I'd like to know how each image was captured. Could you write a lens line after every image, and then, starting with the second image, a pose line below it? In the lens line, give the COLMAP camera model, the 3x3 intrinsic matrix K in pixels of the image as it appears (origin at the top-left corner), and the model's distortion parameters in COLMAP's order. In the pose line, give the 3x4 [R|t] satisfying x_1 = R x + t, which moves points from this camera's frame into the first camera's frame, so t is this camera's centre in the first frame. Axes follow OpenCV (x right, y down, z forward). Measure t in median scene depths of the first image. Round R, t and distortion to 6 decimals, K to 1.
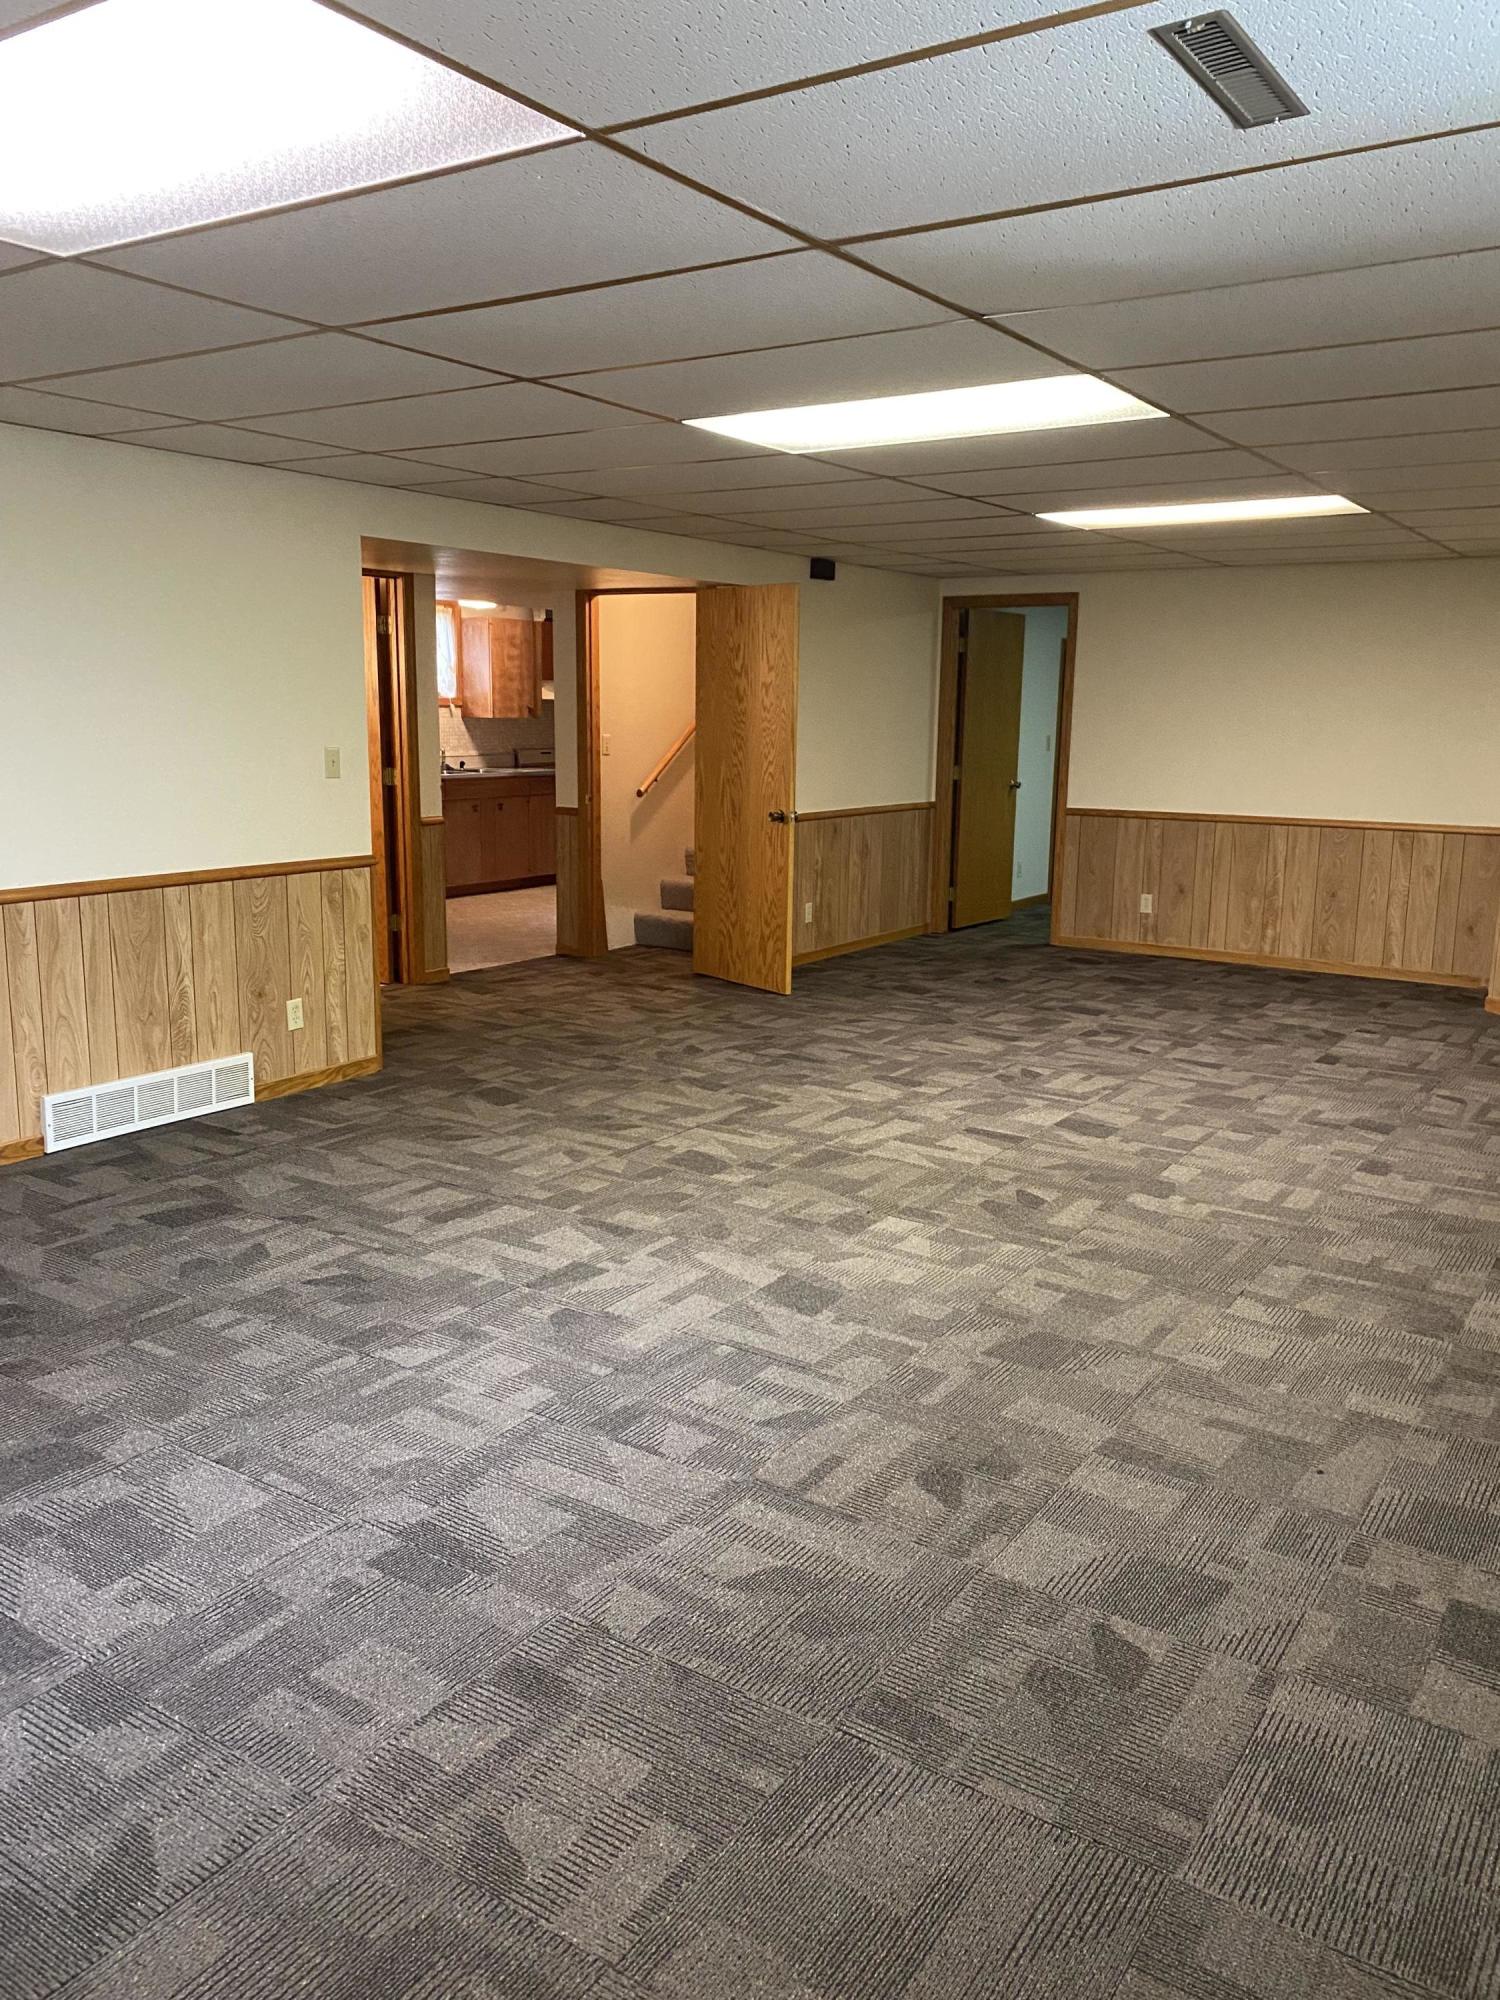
lens RADIAL K [[1513.7, 0, 762.1], [0, 1513.7, 1000.7], [0, 0, 1]] dist [0.016375, -0.024910]
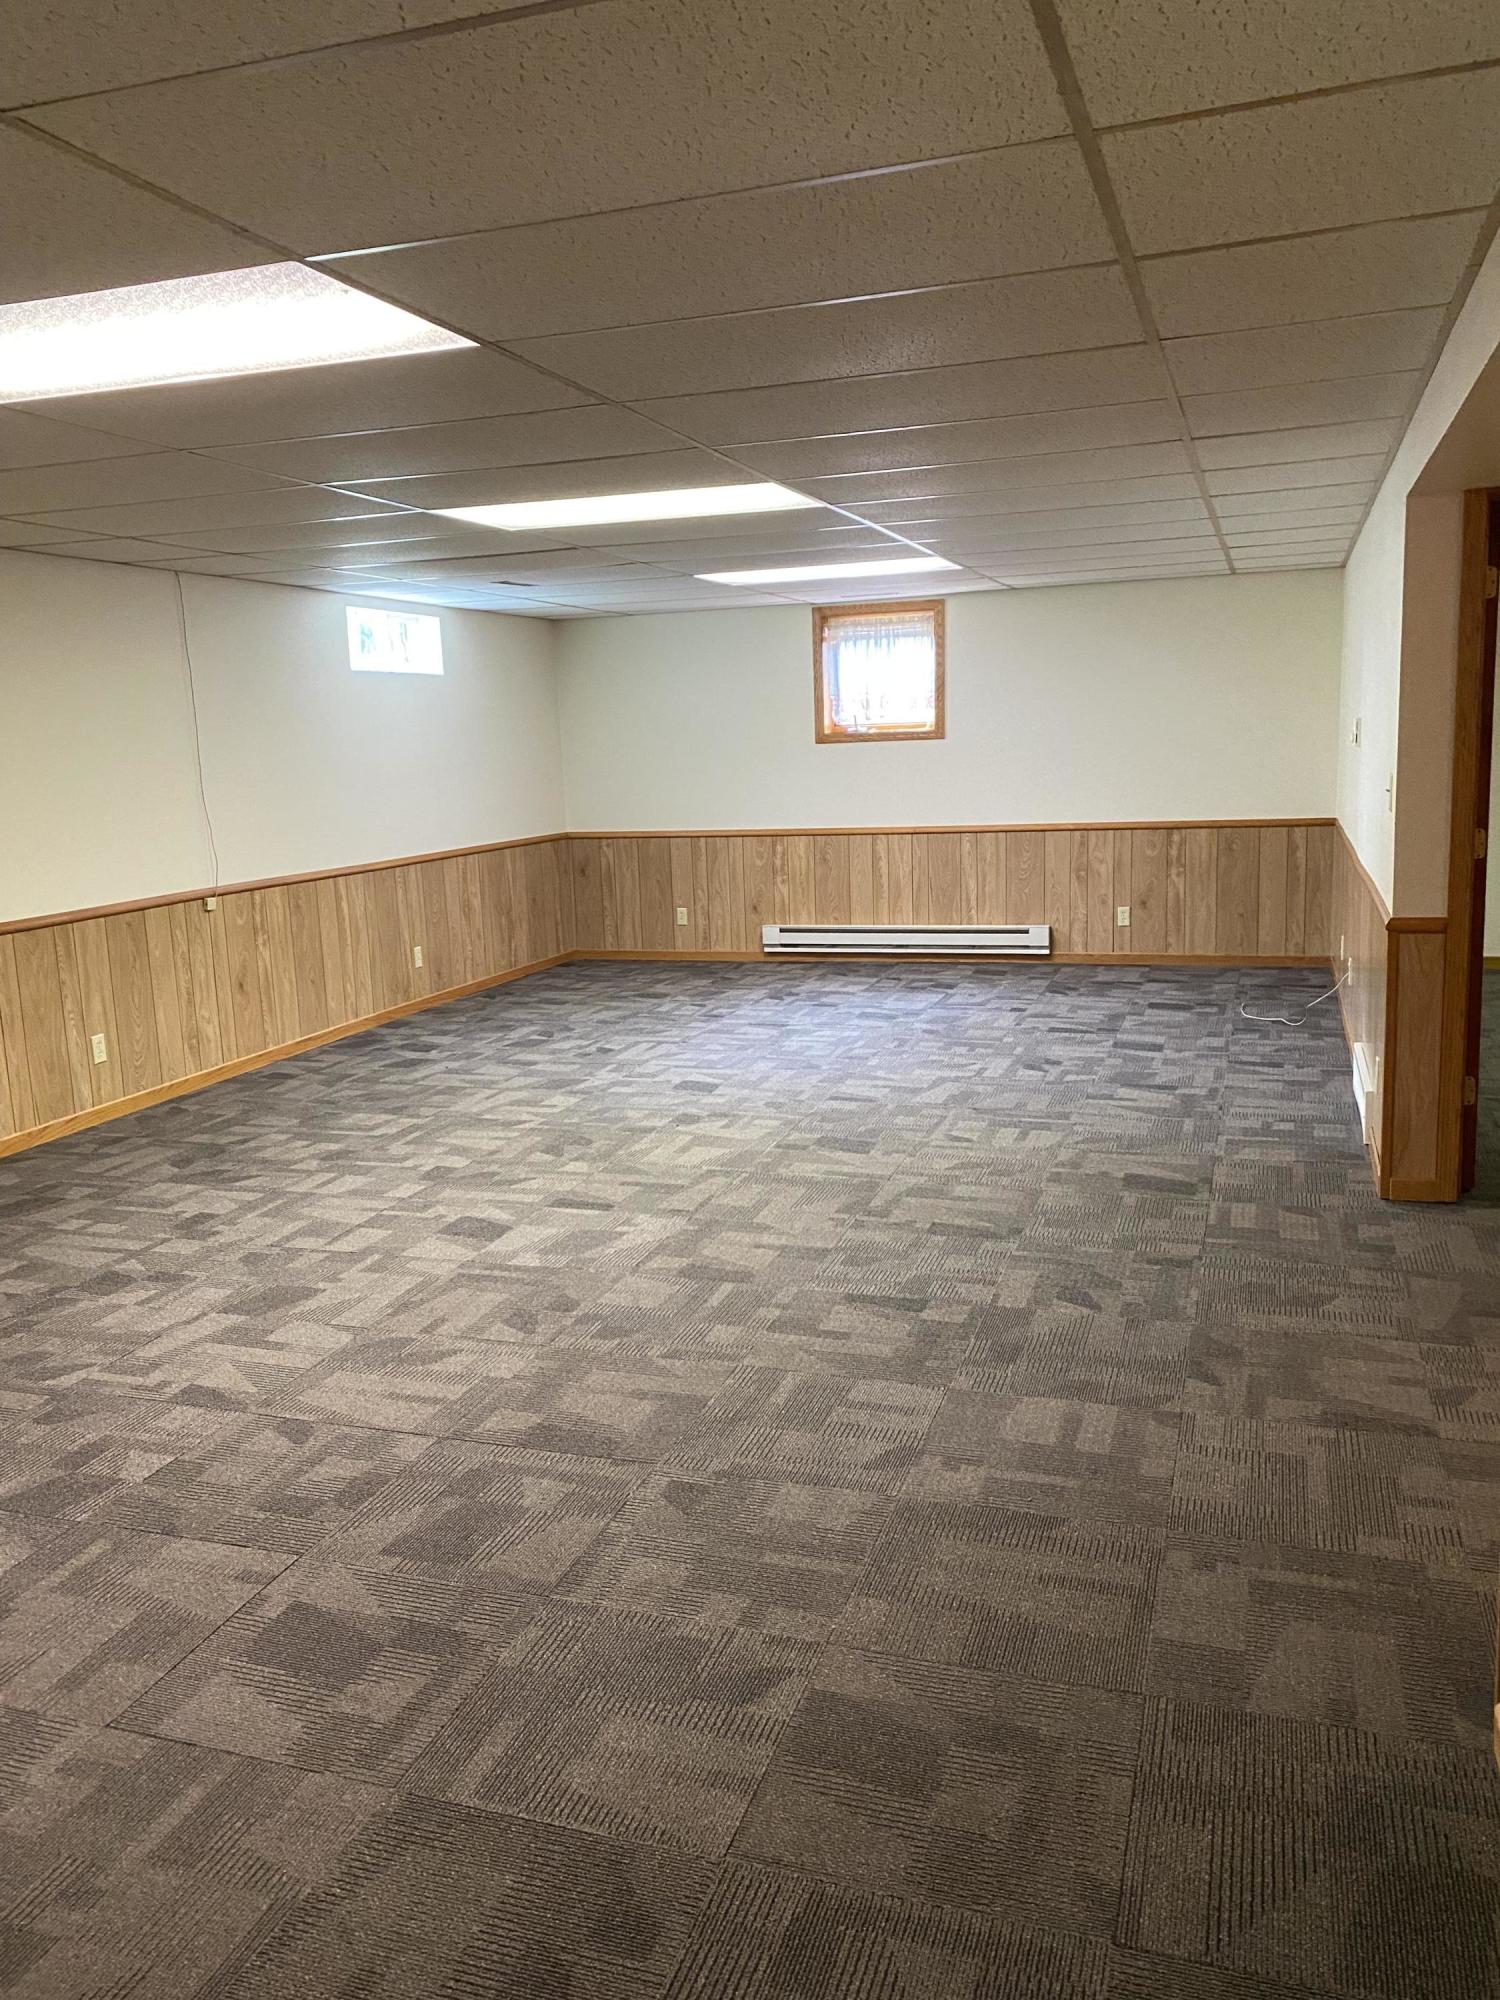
lens RADIAL K [[1513.7, 0, 748.7], [0, 1513.7, 999.4], [0, 0, 1]] dist [0.016375, -0.024910]
pose [[-0.967801, 0.067508, -0.242494, 0.272180], [-0.021830, 0.937226, 0.348039, -0.356214], [0.250767, 0.342127, -0.905575, 1.835367]]
